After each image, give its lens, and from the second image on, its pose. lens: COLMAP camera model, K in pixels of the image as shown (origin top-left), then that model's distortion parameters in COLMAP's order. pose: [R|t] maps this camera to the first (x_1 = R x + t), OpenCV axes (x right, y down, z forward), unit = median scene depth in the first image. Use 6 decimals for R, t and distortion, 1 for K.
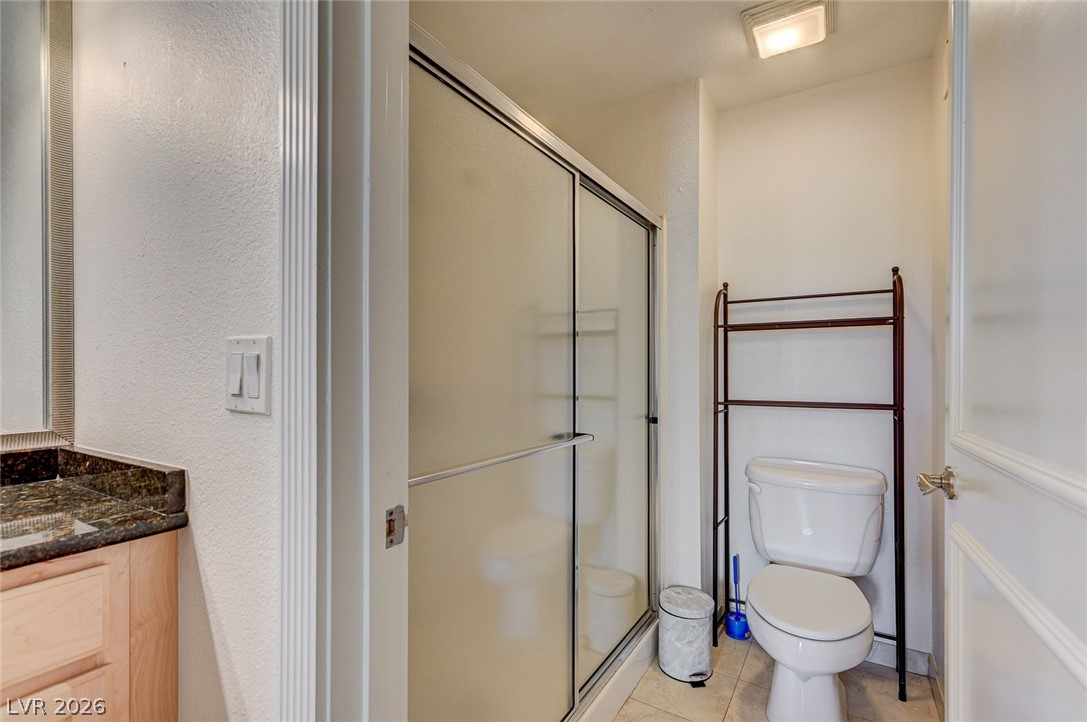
lens RADIAL K [[487.6, 0, 542.2], [0, 487.6, 367.2], [0, 0, 1]] dist [0.001885, 0.001063]
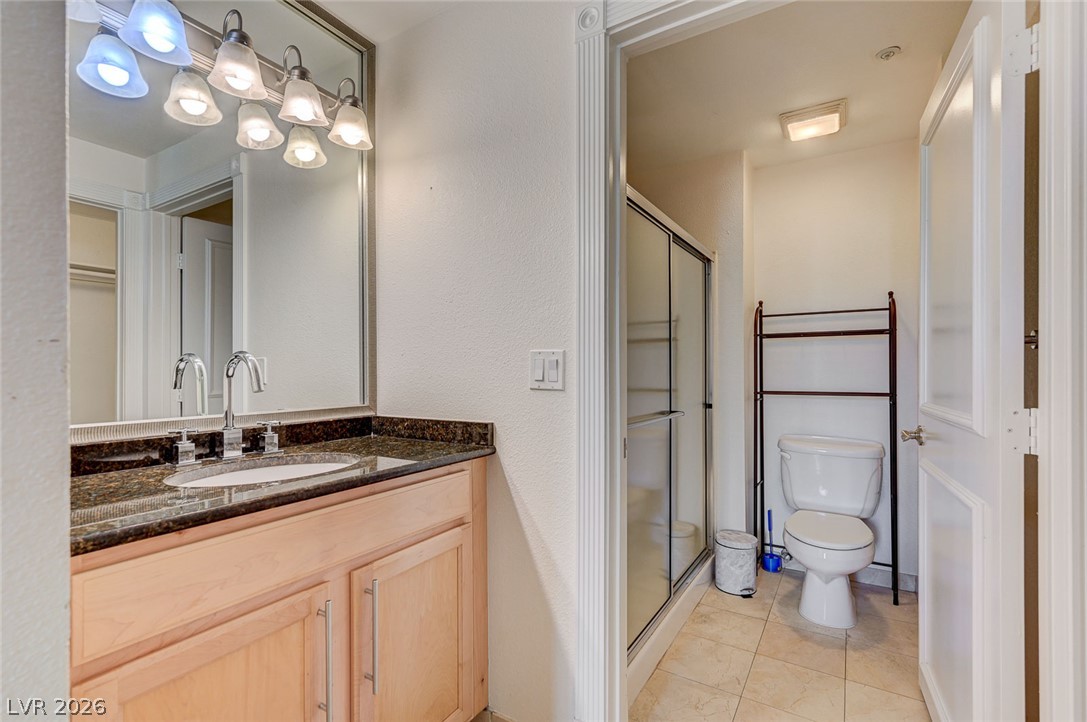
lens RADIAL K [[487.6, 0, 542.2], [0, 487.6, 367.2], [0, 0, 1]] dist [0.001885, 0.001063]
pose [[0.999987, -0.002348, -0.004507, -0.314807], [0.002347, 0.999997, -0.000023, 0.002634], [0.004507, 0.000013, 0.999990, -0.475094]]
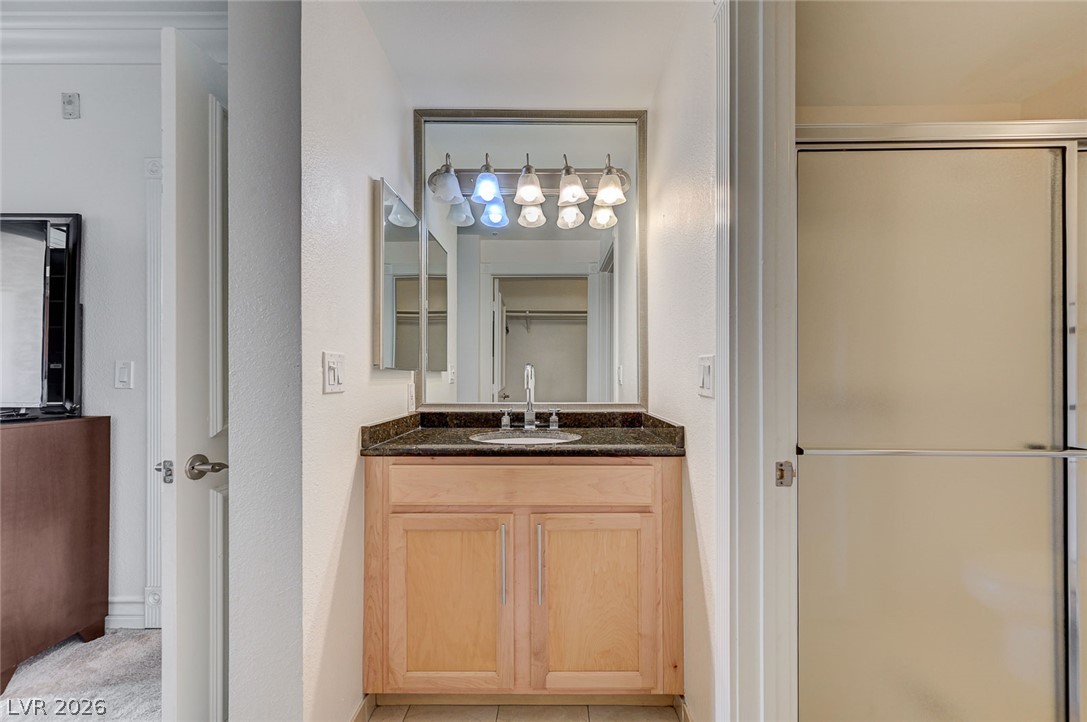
lens RADIAL K [[429.3, 0, 547.2], [0, 429.3, 369.9], [0, 0, 1]] dist [0.000977, 0.000293]
pose [[0.510488, -0.007077, -0.859856, 0.253812], [0.006116, 0.999971, -0.004599, -0.003401], [0.859863, -0.002911, 0.510517, -0.181971]]
